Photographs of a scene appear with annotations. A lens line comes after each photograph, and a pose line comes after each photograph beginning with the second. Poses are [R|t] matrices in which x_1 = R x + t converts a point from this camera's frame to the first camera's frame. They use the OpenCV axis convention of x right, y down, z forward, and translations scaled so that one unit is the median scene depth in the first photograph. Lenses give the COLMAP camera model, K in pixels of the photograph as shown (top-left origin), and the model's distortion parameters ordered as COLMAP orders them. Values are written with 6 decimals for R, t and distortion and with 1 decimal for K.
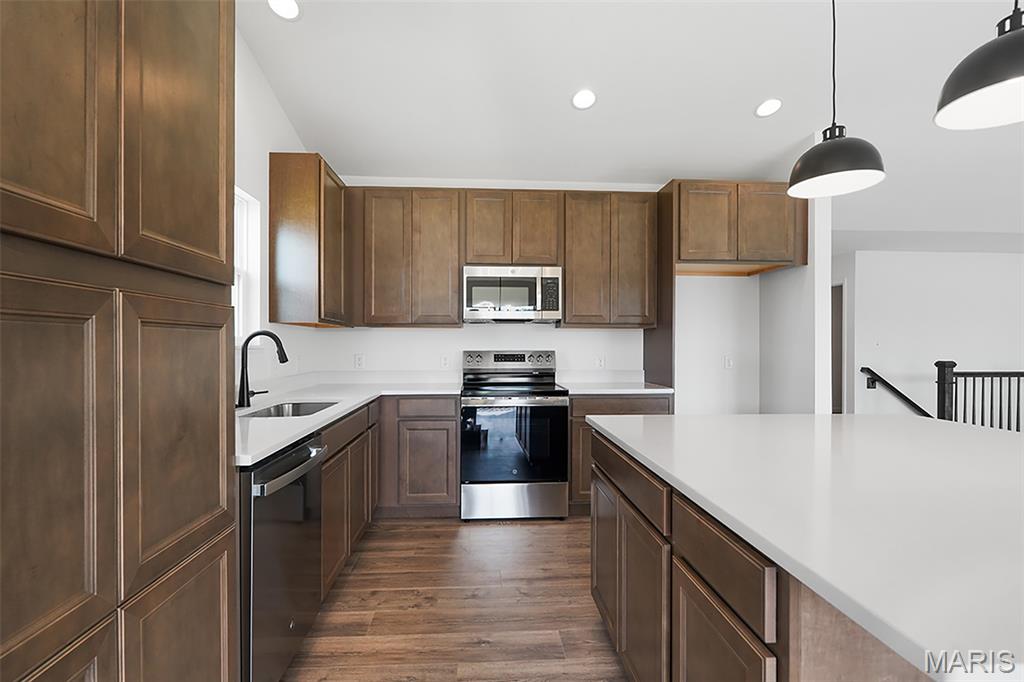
lens RADIAL K [[467.6, 0, 507.2], [0, 467.6, 345.4], [0, 0, 1]] dist [-0.009858, 0.001040]
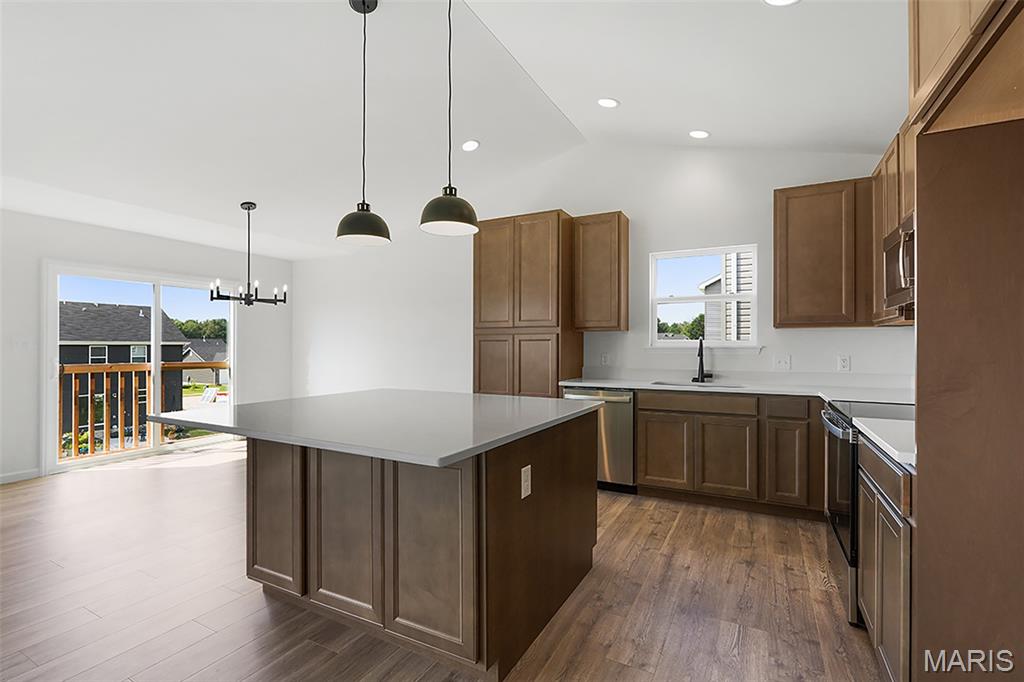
lens RADIAL K [[467.6, 0, 510.4], [0, 467.6, 346.9], [0, 0, 1]] dist [-0.009858, 0.001040]
pose [[-0.525678, 0.000453, -0.850683, 0.816397], [-0.004285, 0.999986, 0.003181, 0.003786], [0.850673, 0.005318, -0.525669, 0.868818]]
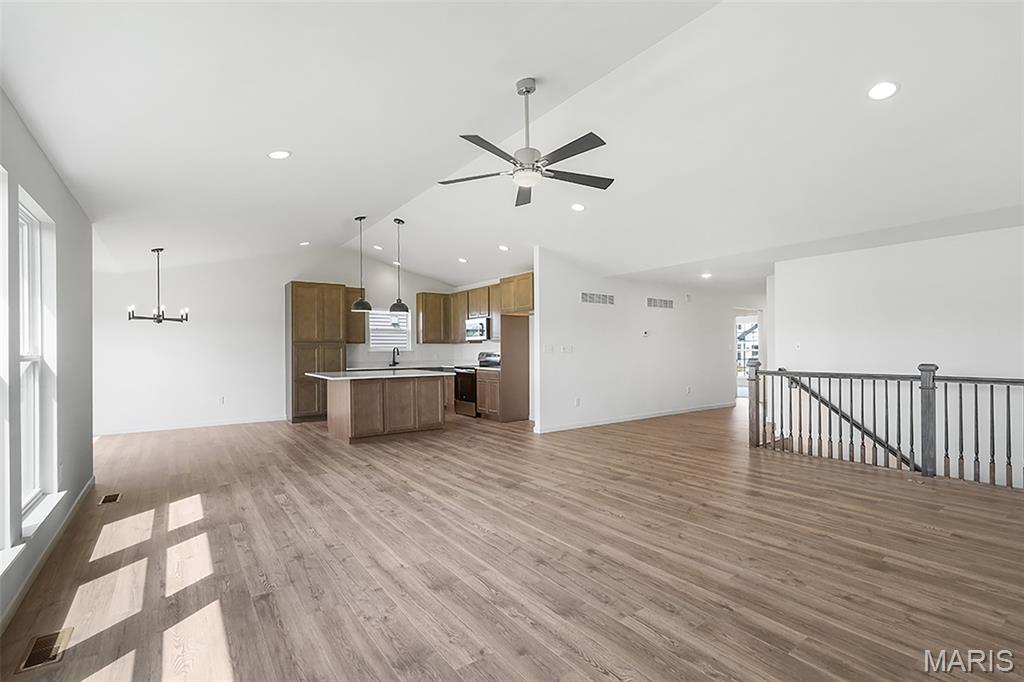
lens RADIAL K [[467.6, 0, 518.3], [0, 467.6, 343.5], [0, 0, 1]] dist [-0.009858, 0.001040]
pose [[0.549415, -0.016542, -0.835386, 2.259695], [0.006214, 0.999857, -0.015713, 0.008360], [0.835527, 0.003442, 0.549439, -0.213416]]
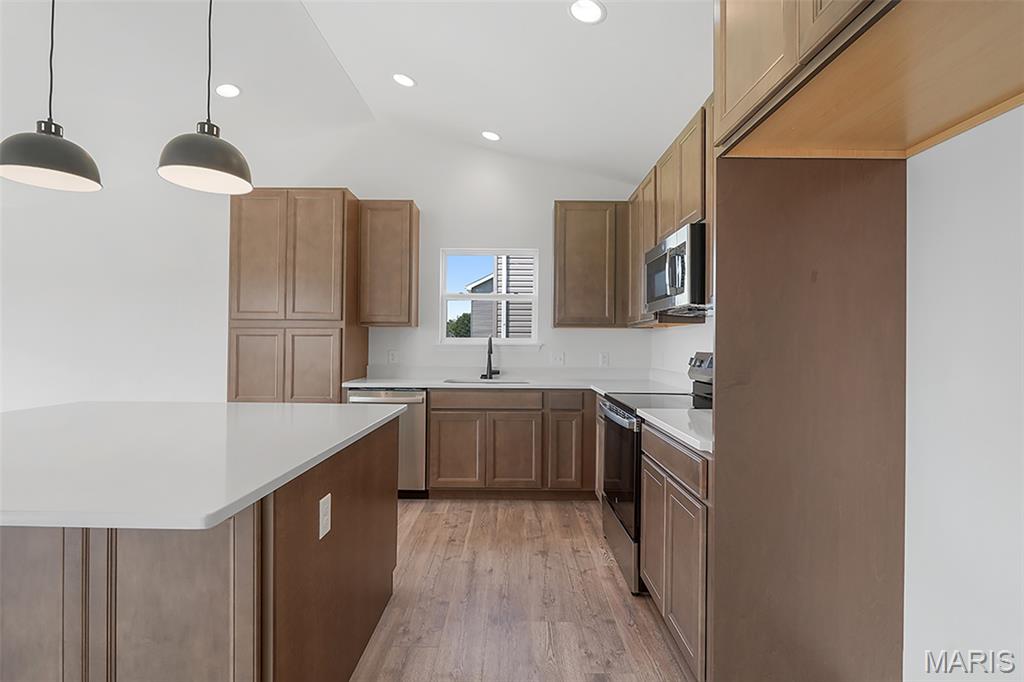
lens RADIAL K [[467.6, 0, 514.9], [0, 467.6, 340.6], [0, 0, 1]] dist [-0.009858, 0.001040]
pose [[-0.063898, -0.007892, -0.997925, 0.762862], [-0.011384, 0.999909, -0.007179, 0.003741], [0.997891, 0.010902, -0.063982, 0.804131]]
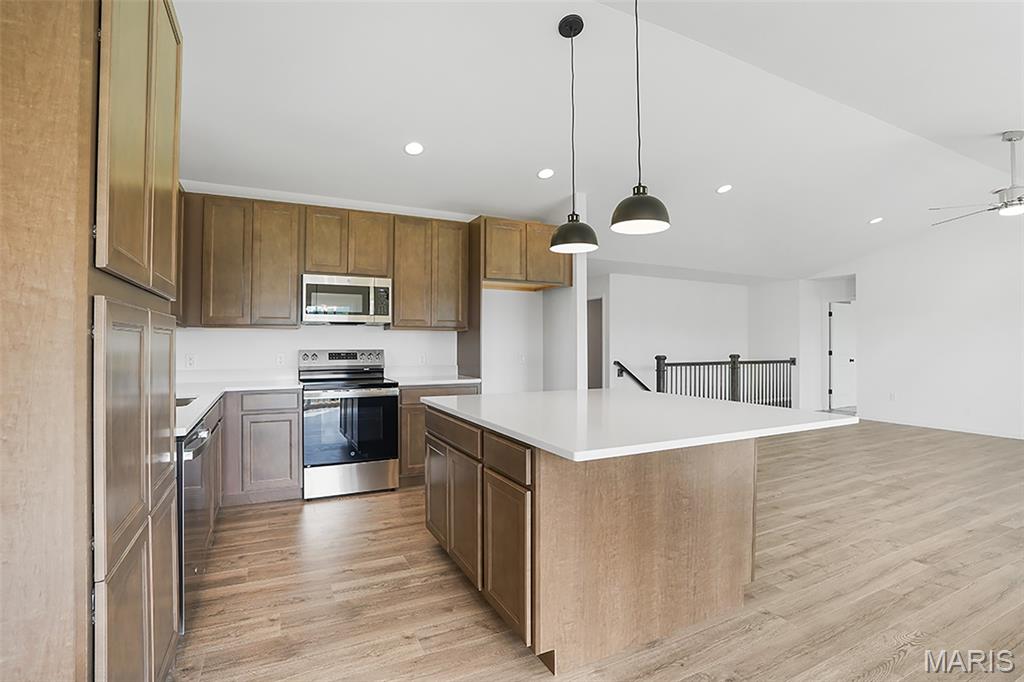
lens RADIAL K [[467.6, 0, 517.8], [0, 467.6, 339.7], [0, 0, 1]] dist [-0.009858, 0.001040]
pose [[0.910681, 0.002796, 0.413102, -0.089819], [0.001427, 0.999950, -0.009913, -0.001163], [-0.413109, 0.009617, 0.910631, -0.230703]]
